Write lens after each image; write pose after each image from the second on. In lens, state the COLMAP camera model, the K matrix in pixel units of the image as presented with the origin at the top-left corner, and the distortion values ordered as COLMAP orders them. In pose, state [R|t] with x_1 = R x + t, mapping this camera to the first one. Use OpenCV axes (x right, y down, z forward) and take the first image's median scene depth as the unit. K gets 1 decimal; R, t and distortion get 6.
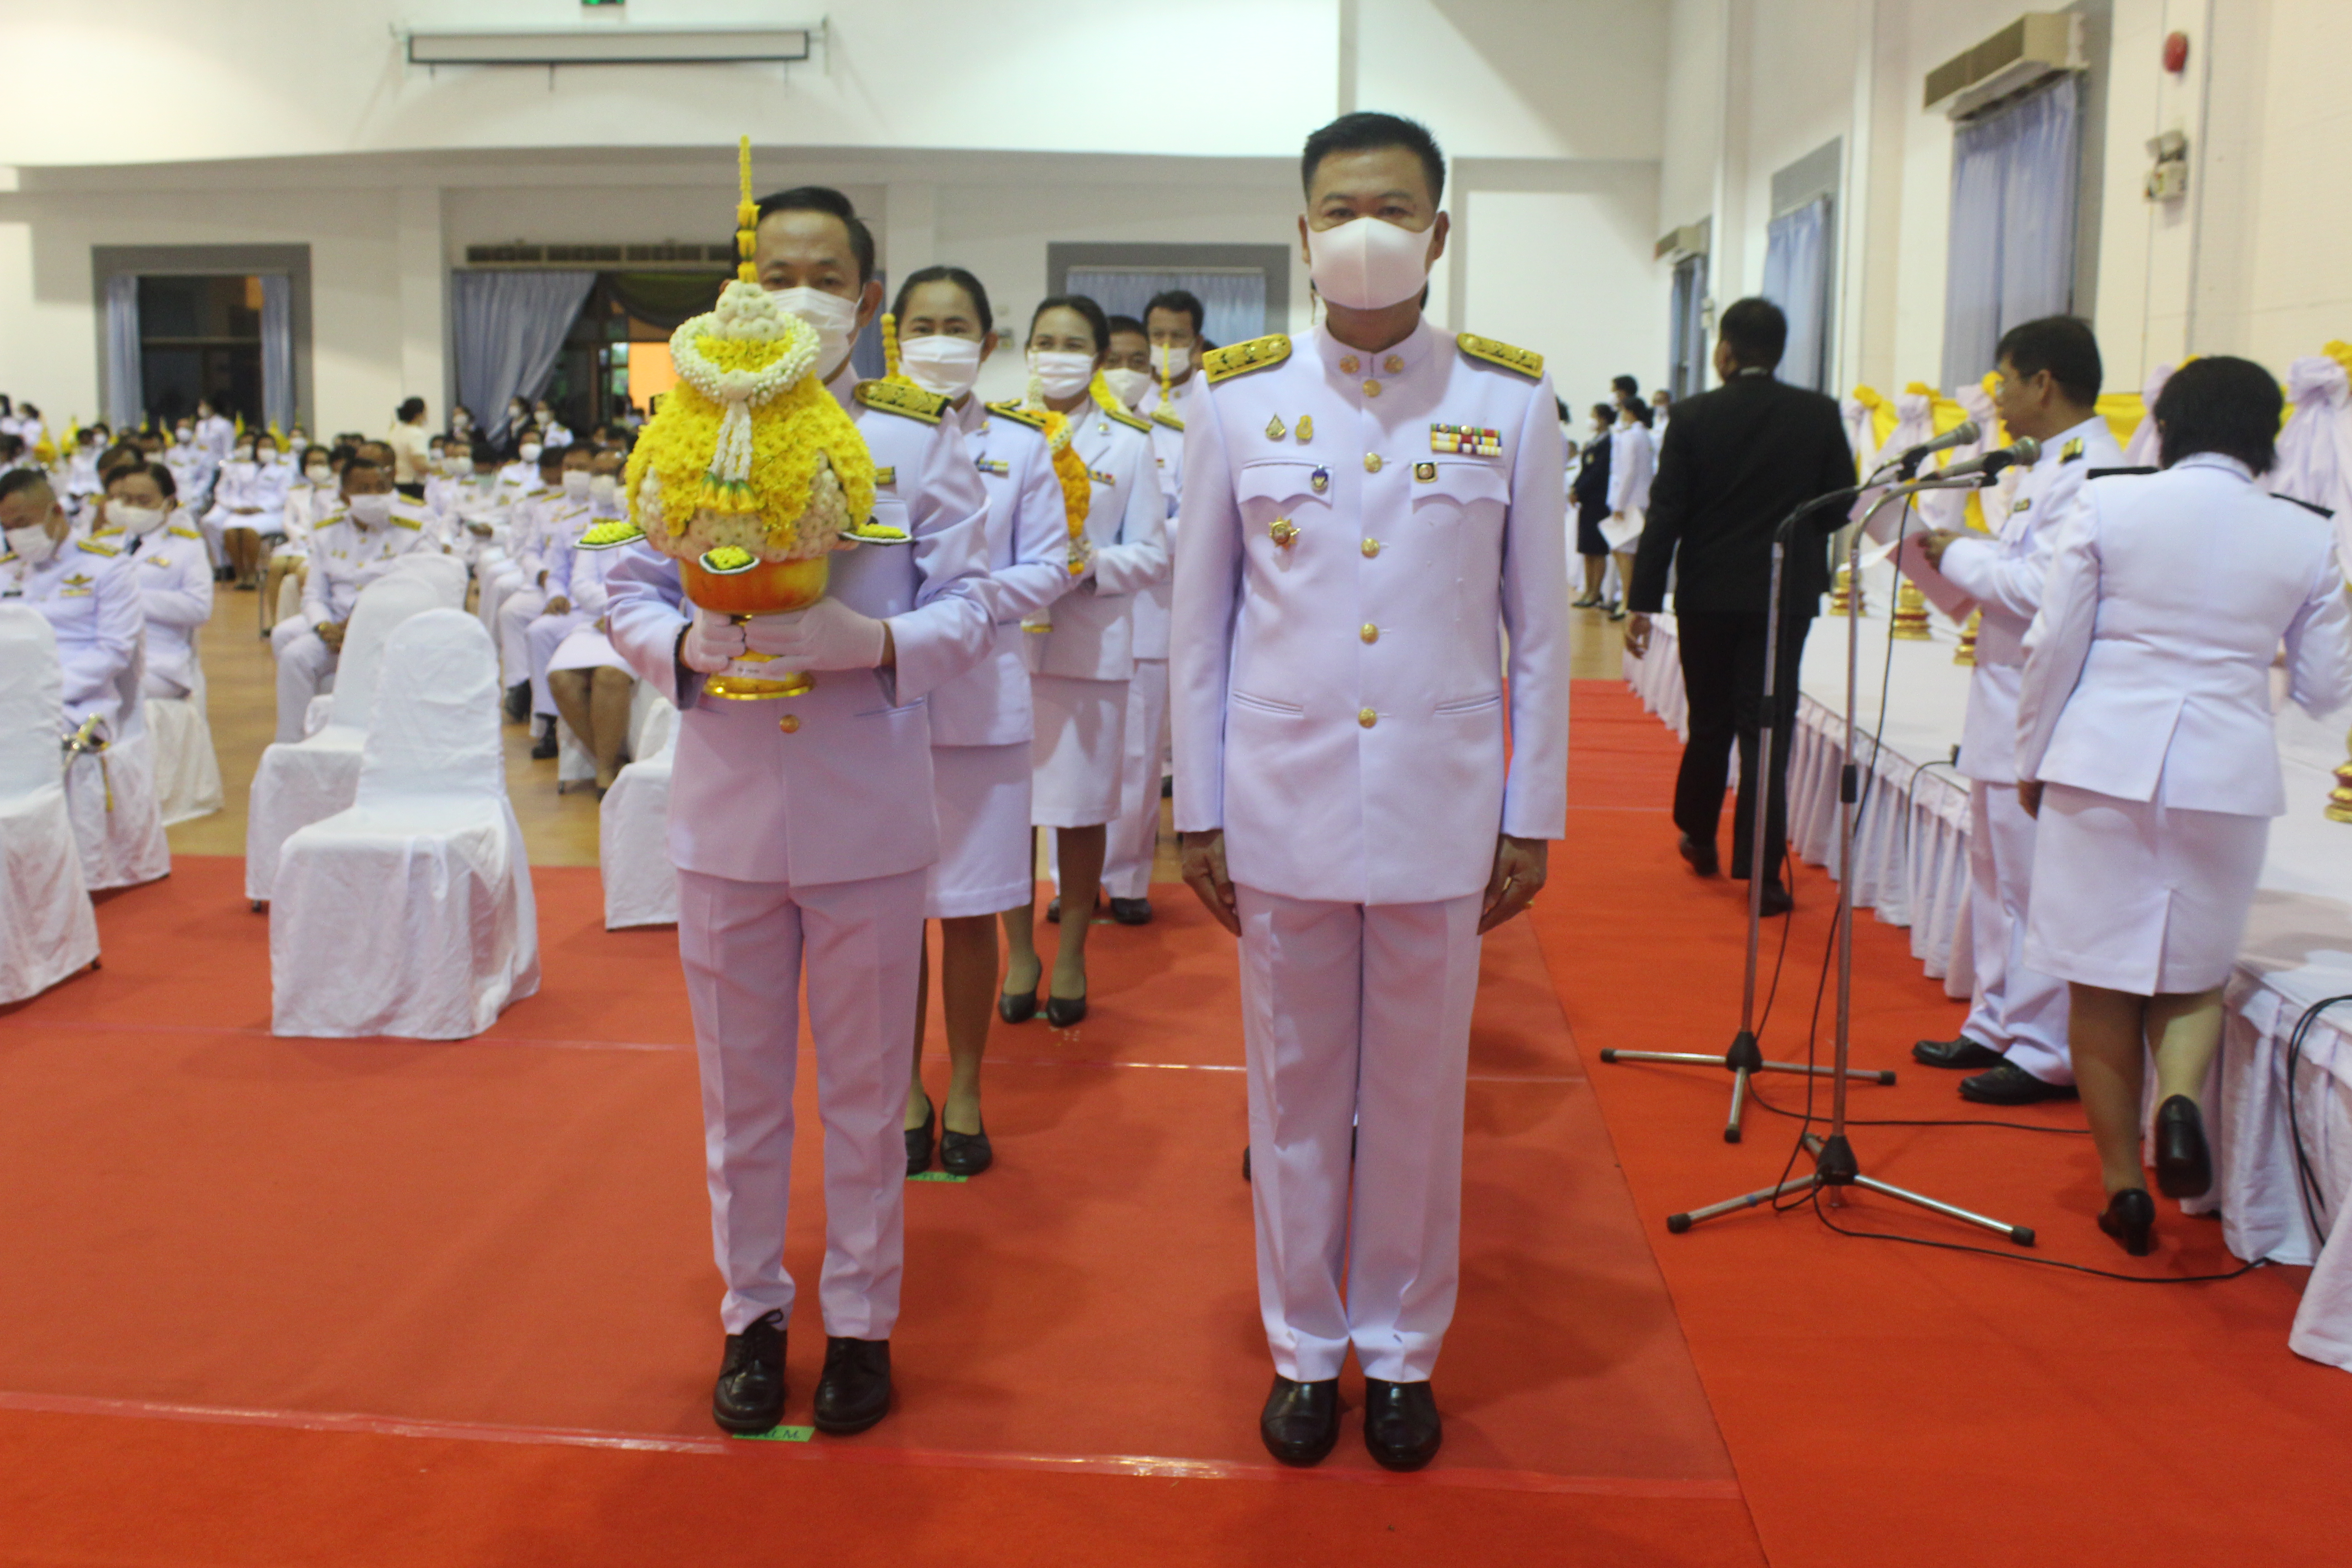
lens RADIAL K [[2351.5, 0, 1176.0], [0, 2351.5, 624.9], [0, 0, 1]] dist [-0.097776, 0.019589]
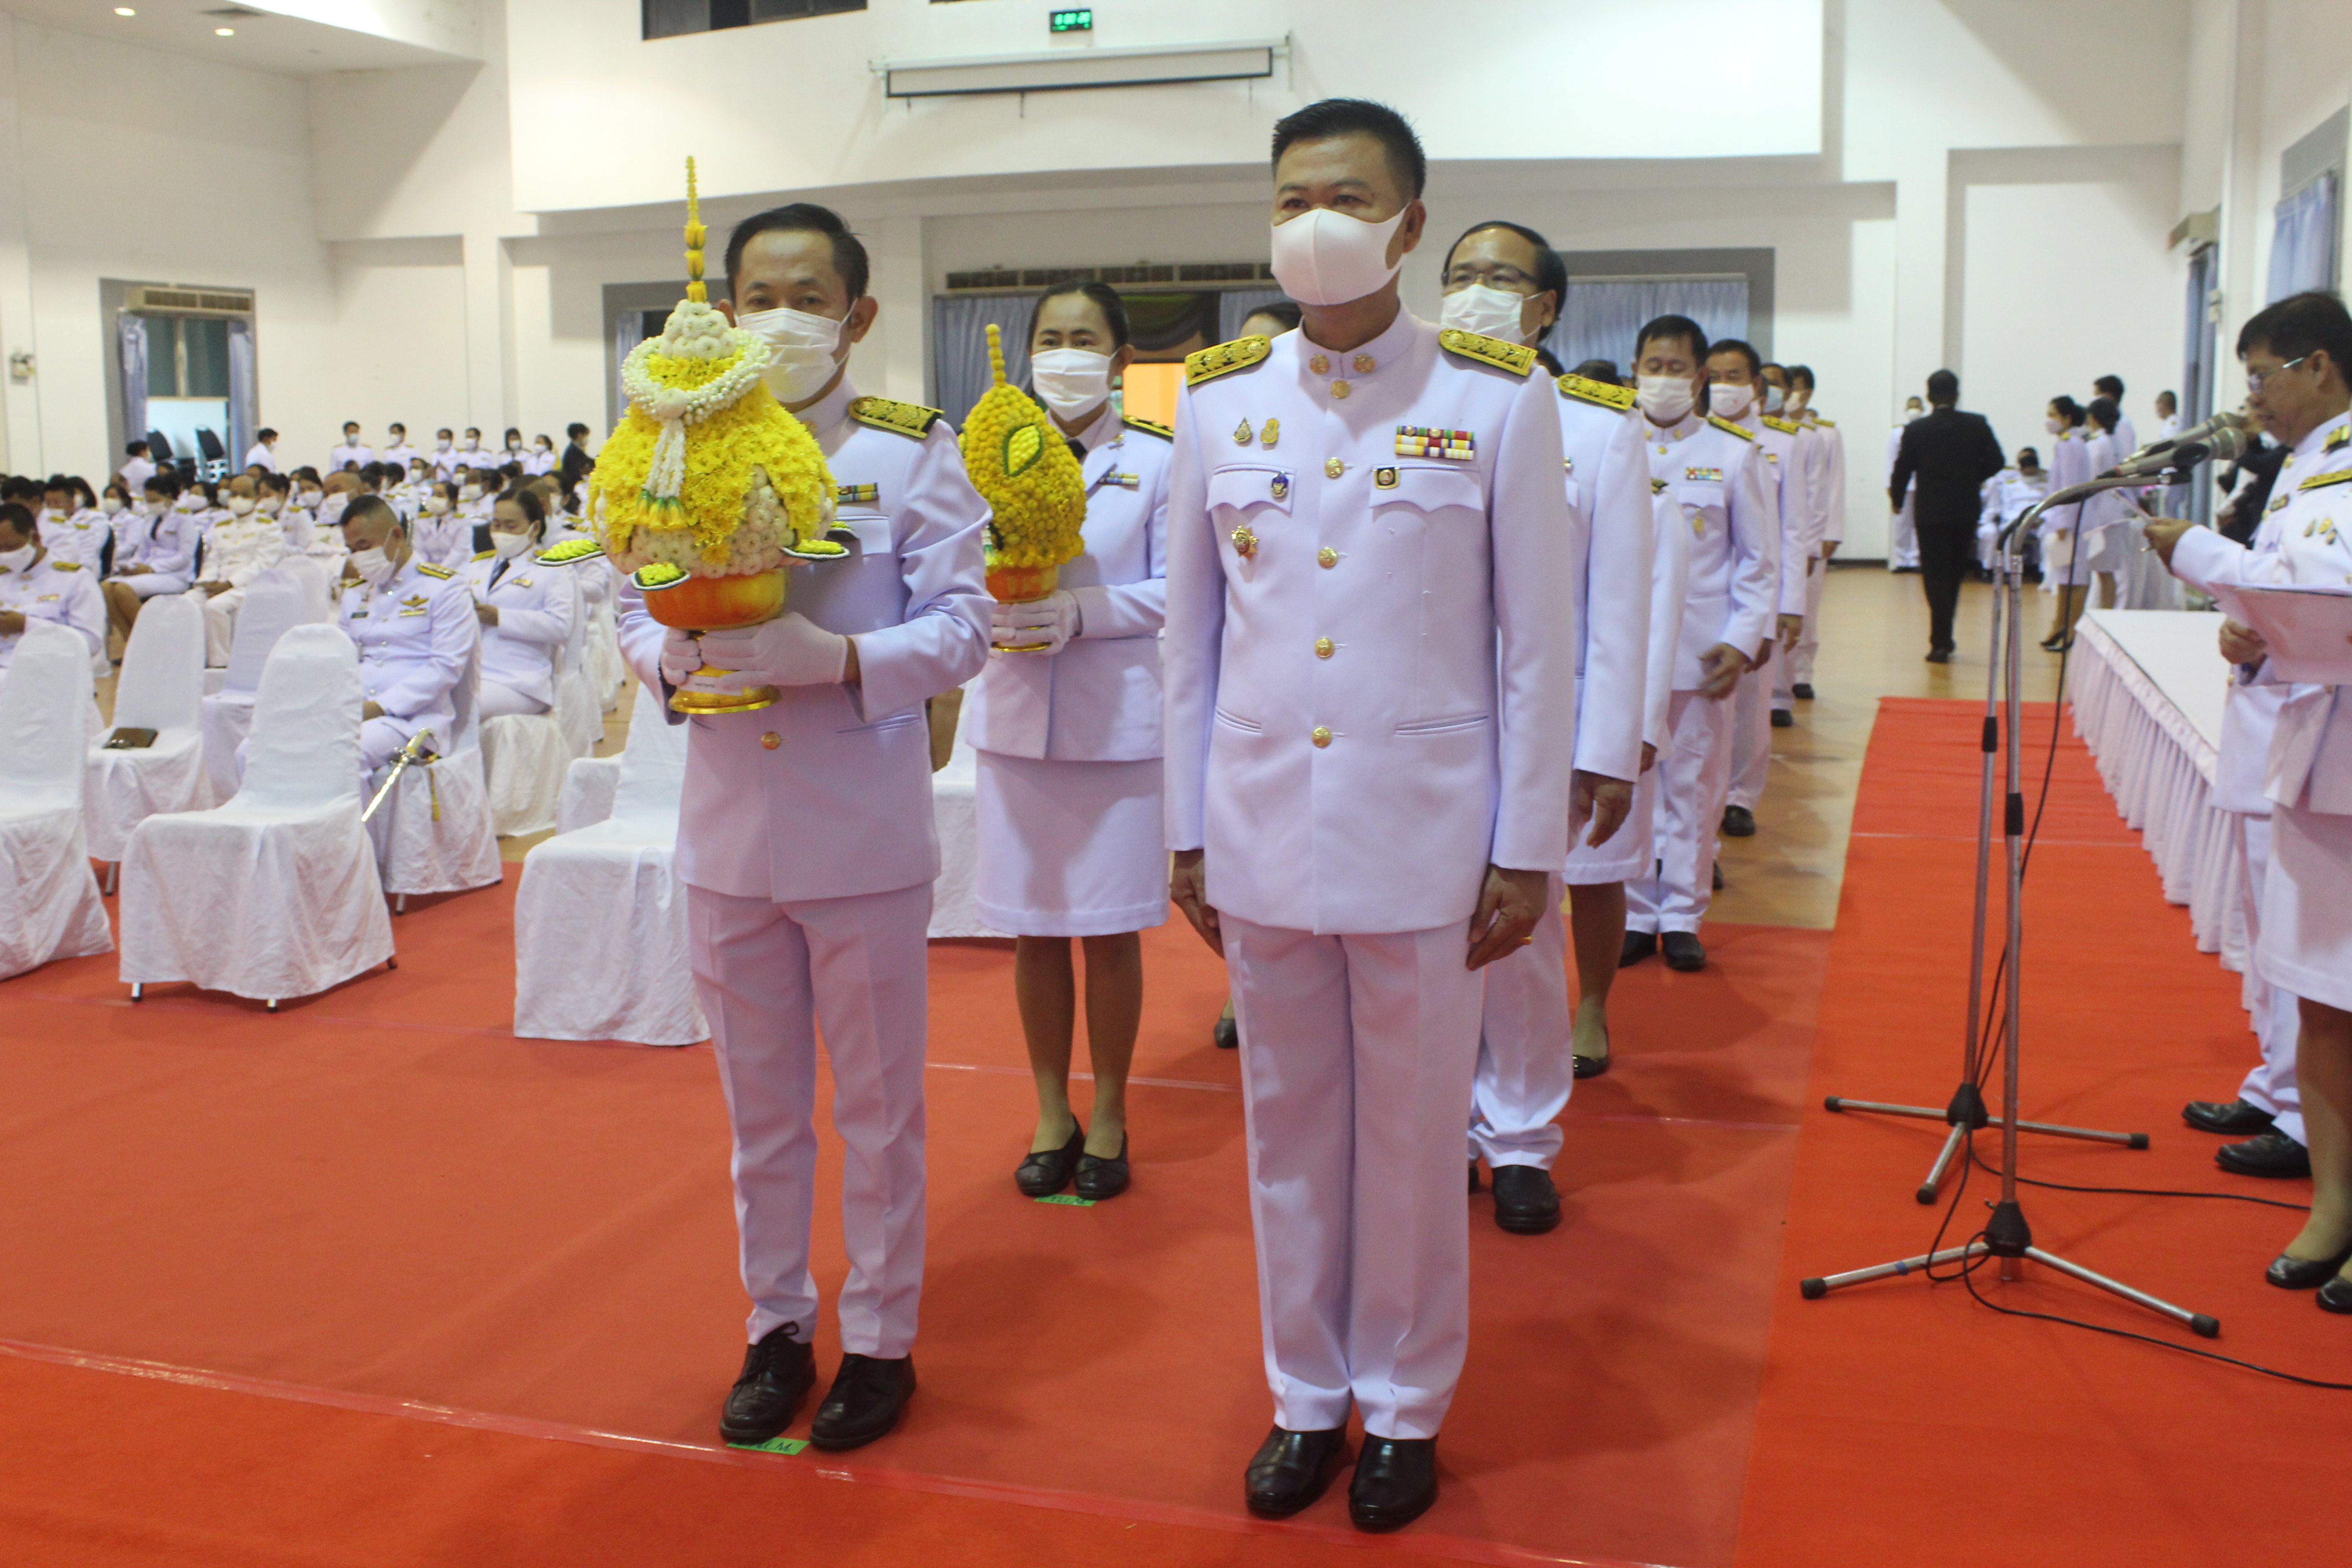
lens RADIAL K [[2389.3, 0, 1175.9], [0, 2389.3, 633.1], [0, 0, 1]] dist [-0.141260, 0.201176]
pose [[0.975012, -0.002321, -0.222139, 0.214312], [0.001262, 0.999987, -0.004910, 0.001906], [0.222148, 0.004507, 0.975003, 0.041573]]
